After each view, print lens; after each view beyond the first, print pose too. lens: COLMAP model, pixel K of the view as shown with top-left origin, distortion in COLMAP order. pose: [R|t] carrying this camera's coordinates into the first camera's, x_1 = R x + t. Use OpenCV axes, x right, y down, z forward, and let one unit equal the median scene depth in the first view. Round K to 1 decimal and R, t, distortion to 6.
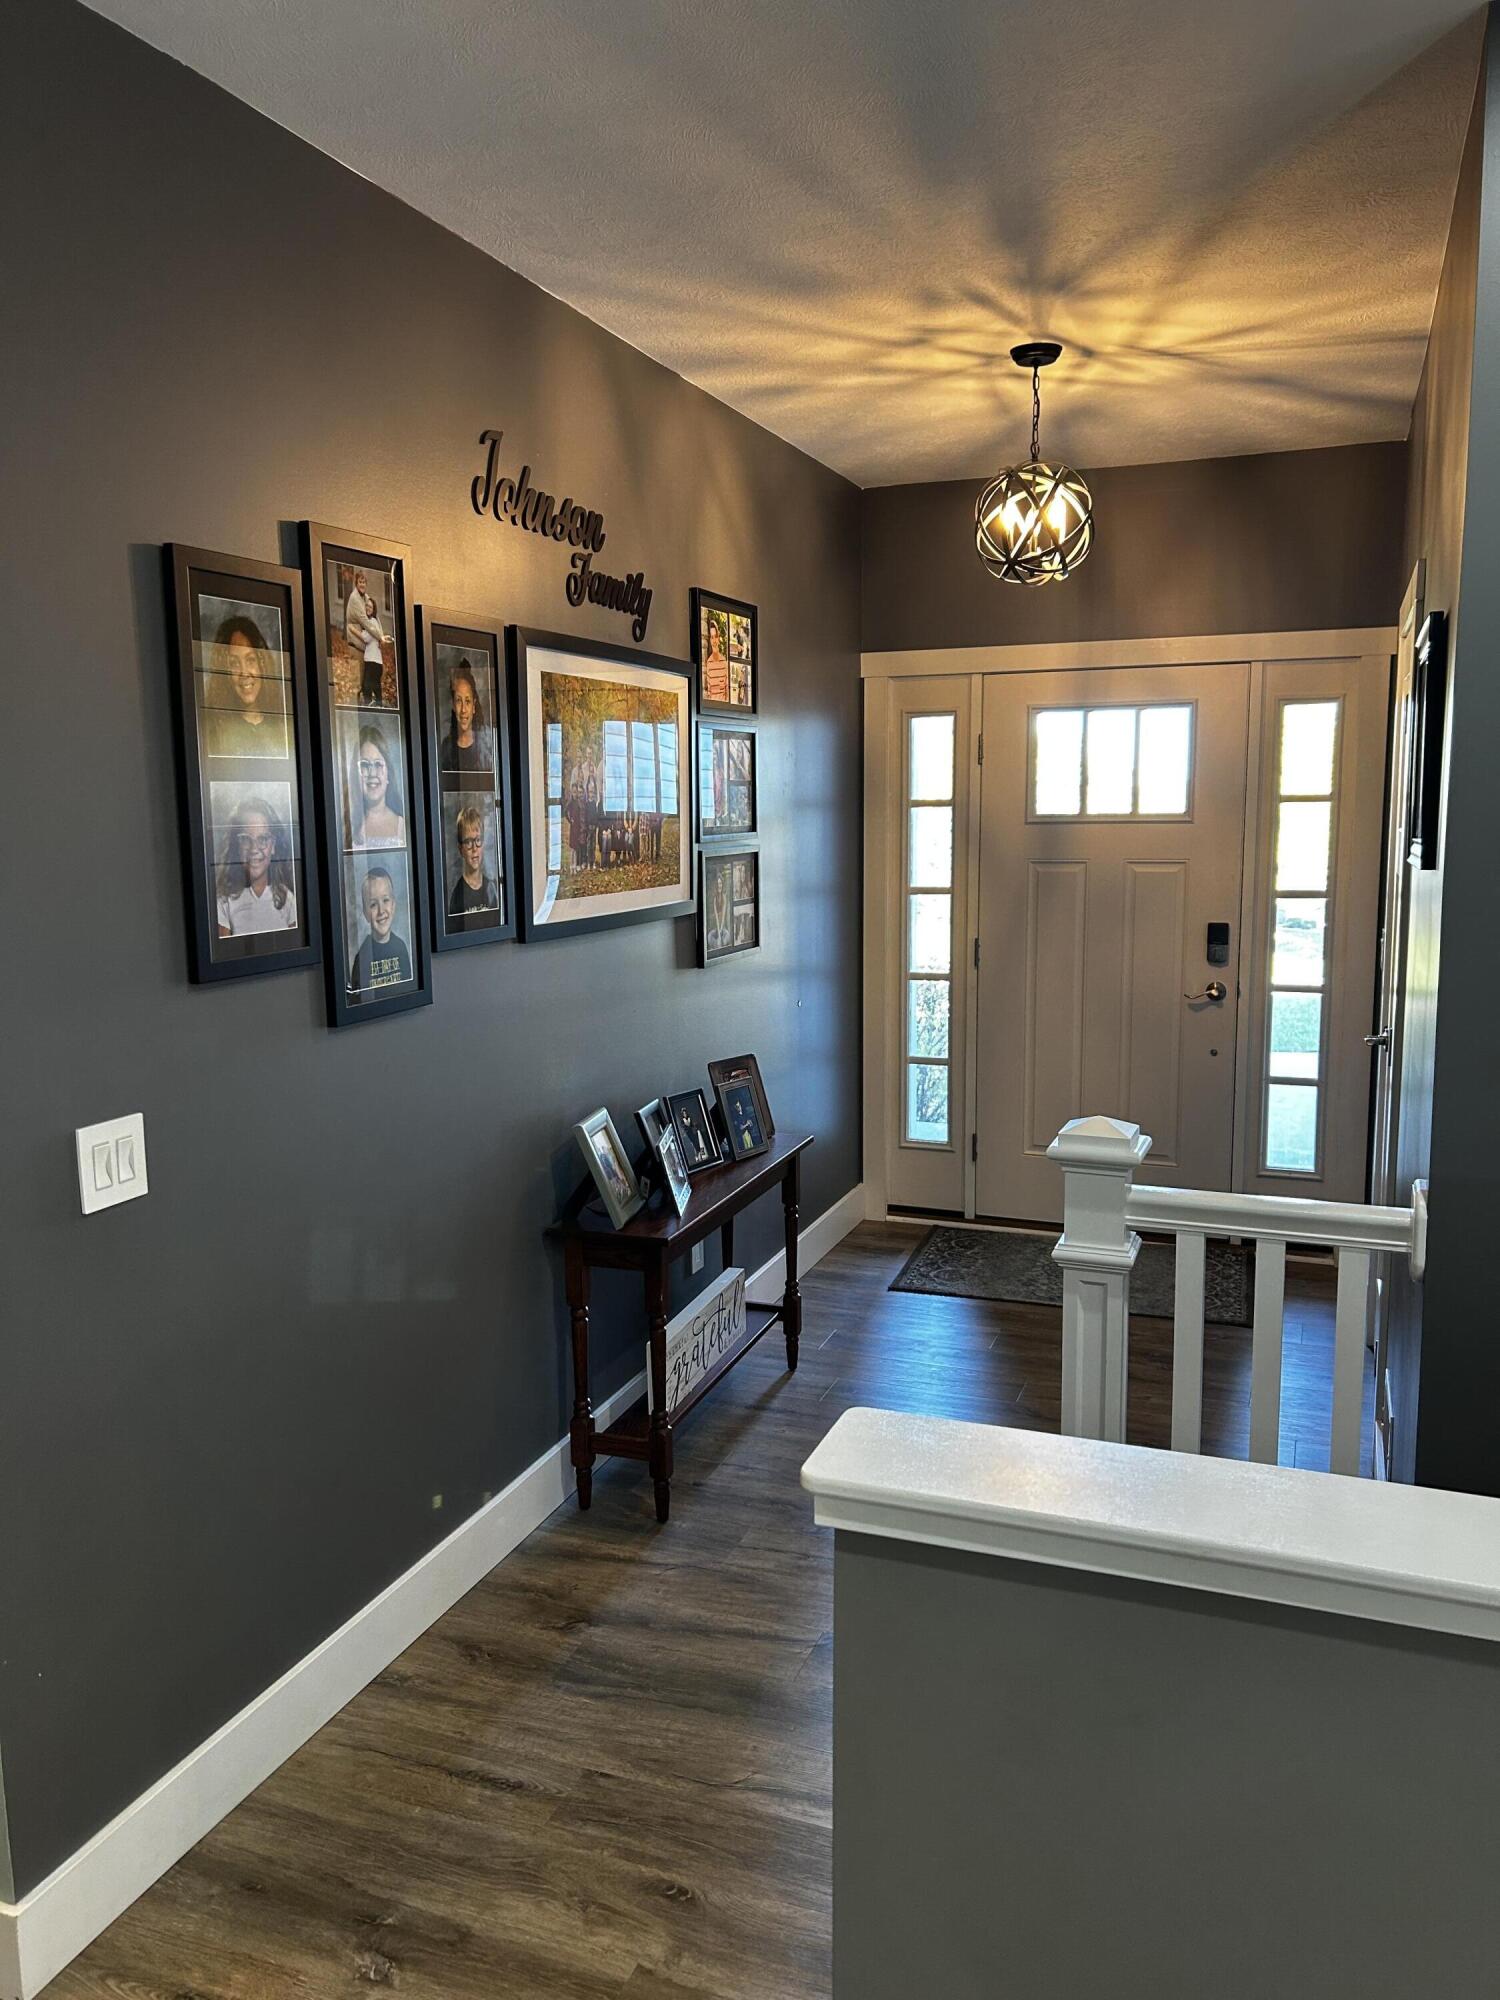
lens RADIAL K [[1497.8, 0, 749.2], [0, 1497.8, 1002.5], [0, 0, 1]] dist [0.013979, -0.019407]
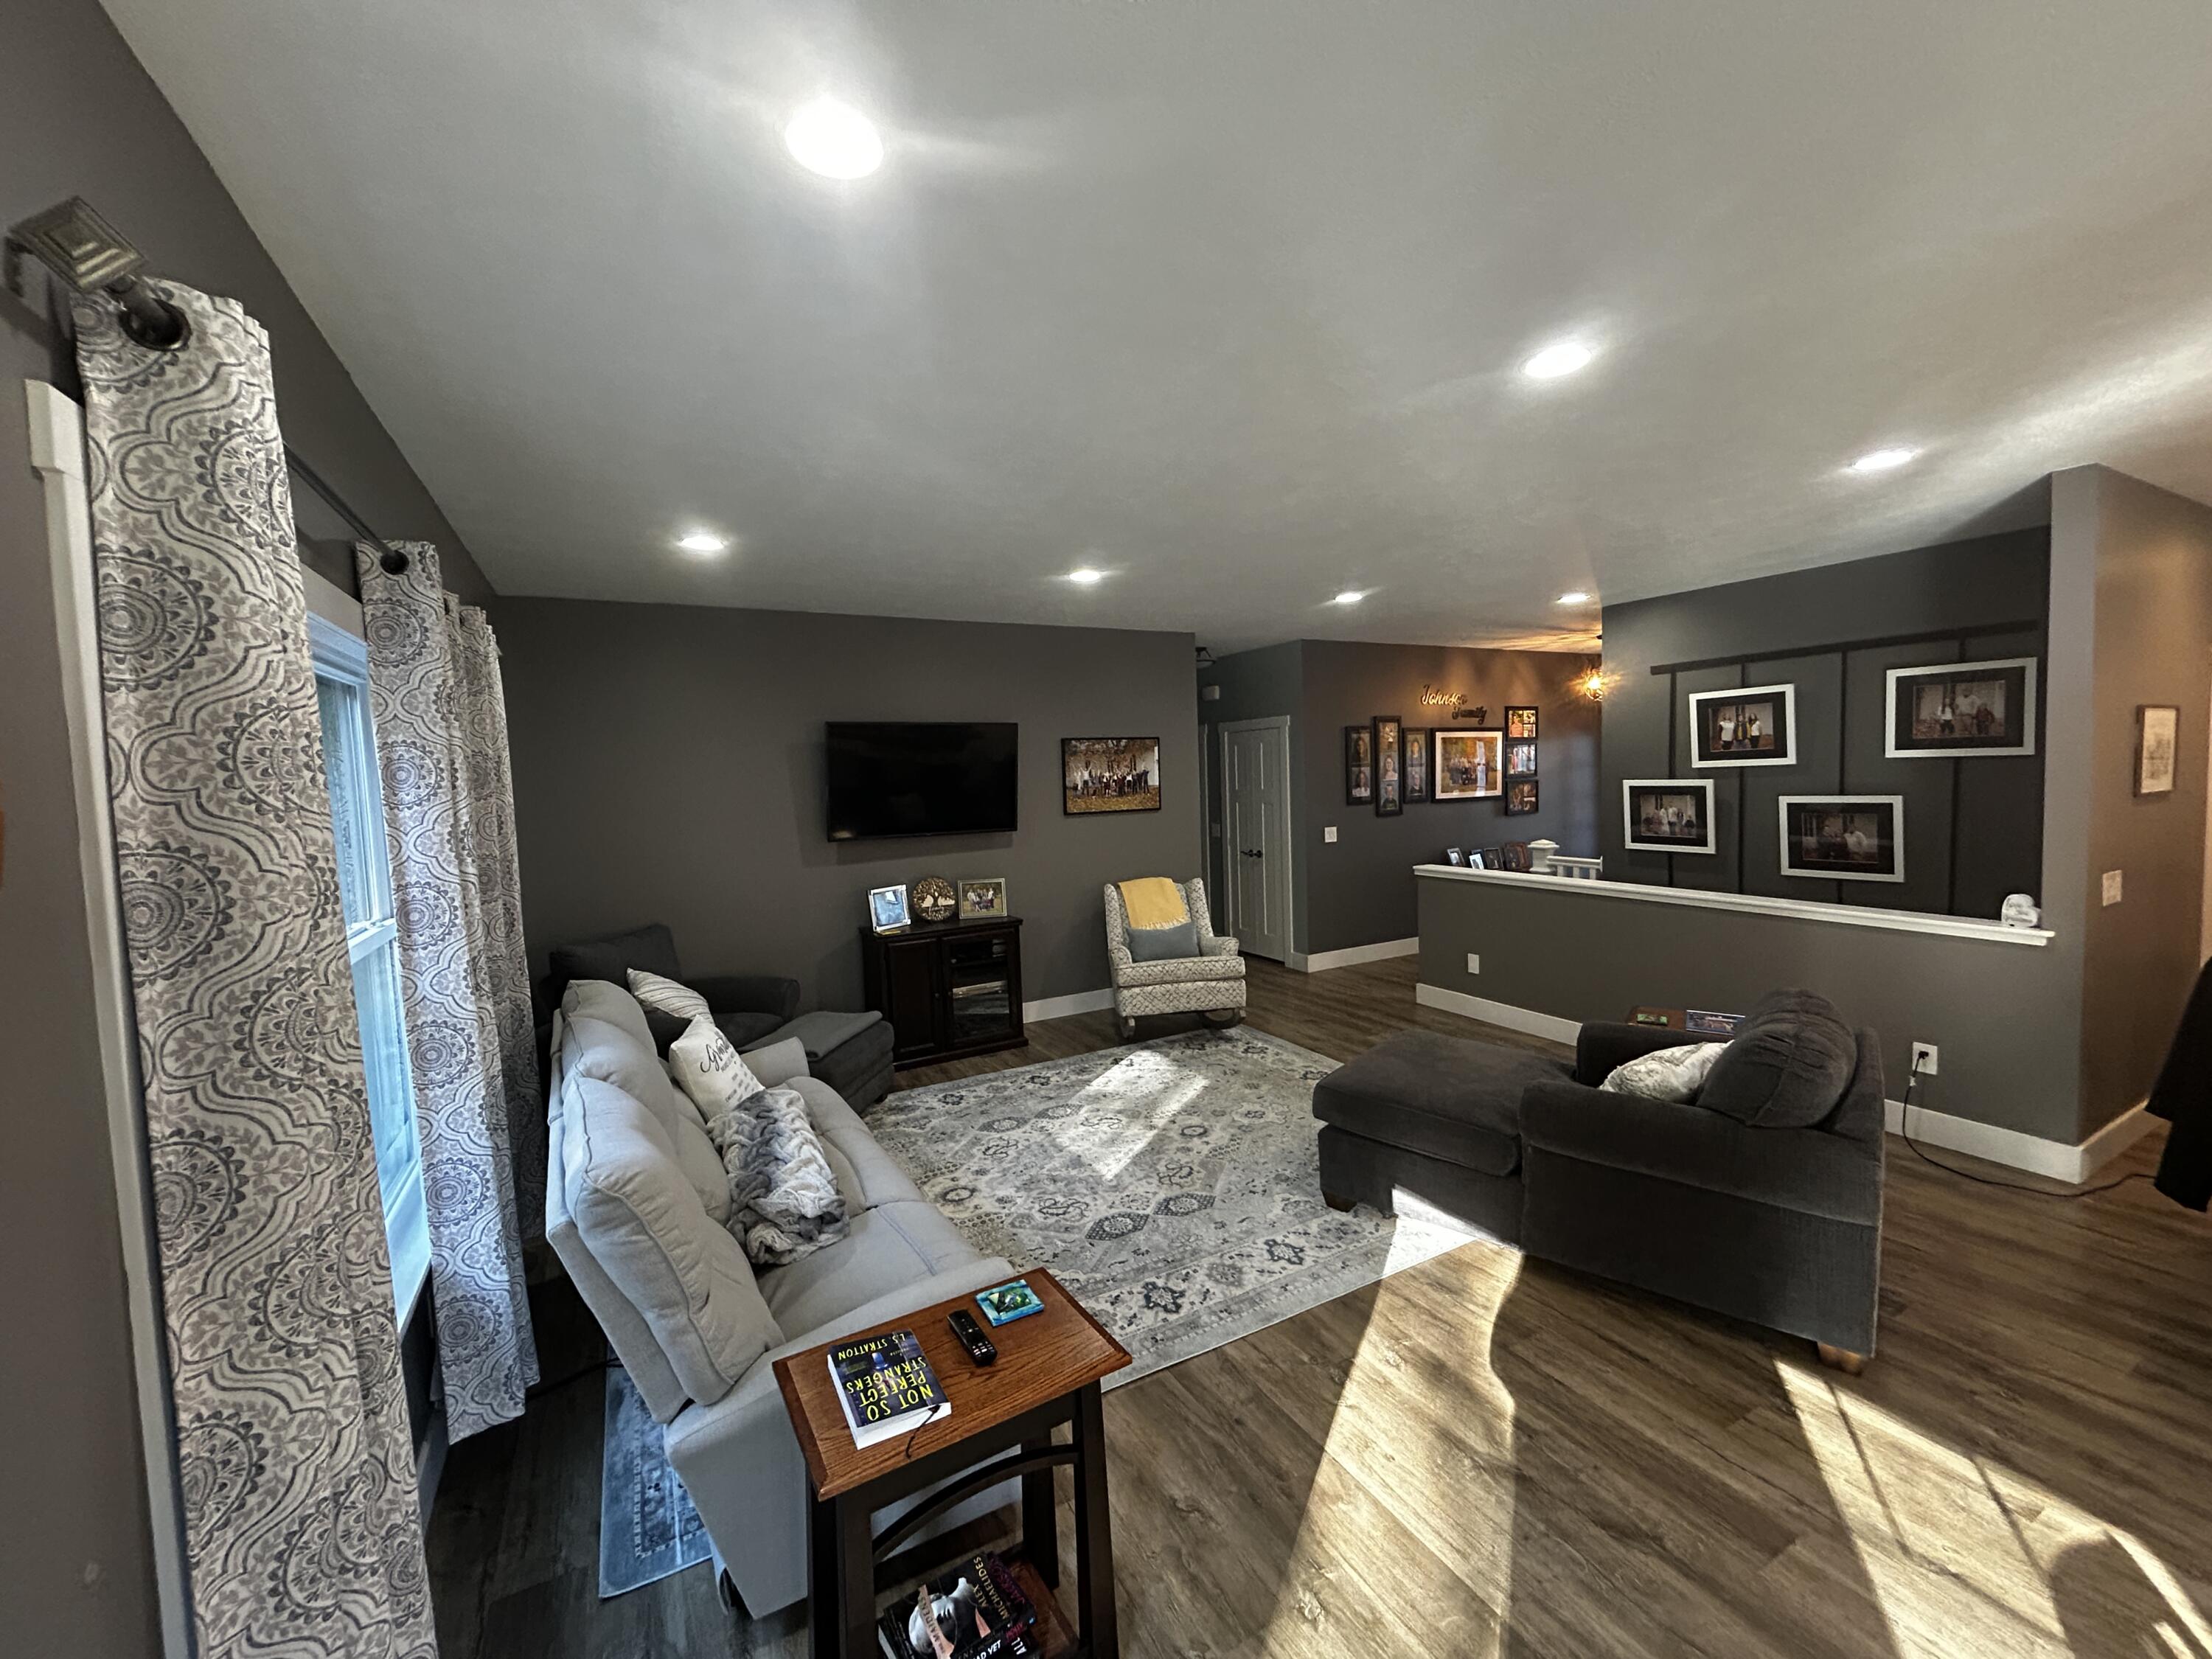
lens RADIAL K [[885.8, 0, 1112.2], [0, 885.8, 829.7], [0, 0, 1]] dist [-0.004717, -0.000133]
pose [[0.759381, 0.029368, -0.649984, 0.849599], [-0.066996, 0.997200, -0.033215, 0.192592], [0.647188, 0.068769, 0.759222, -1.570895]]
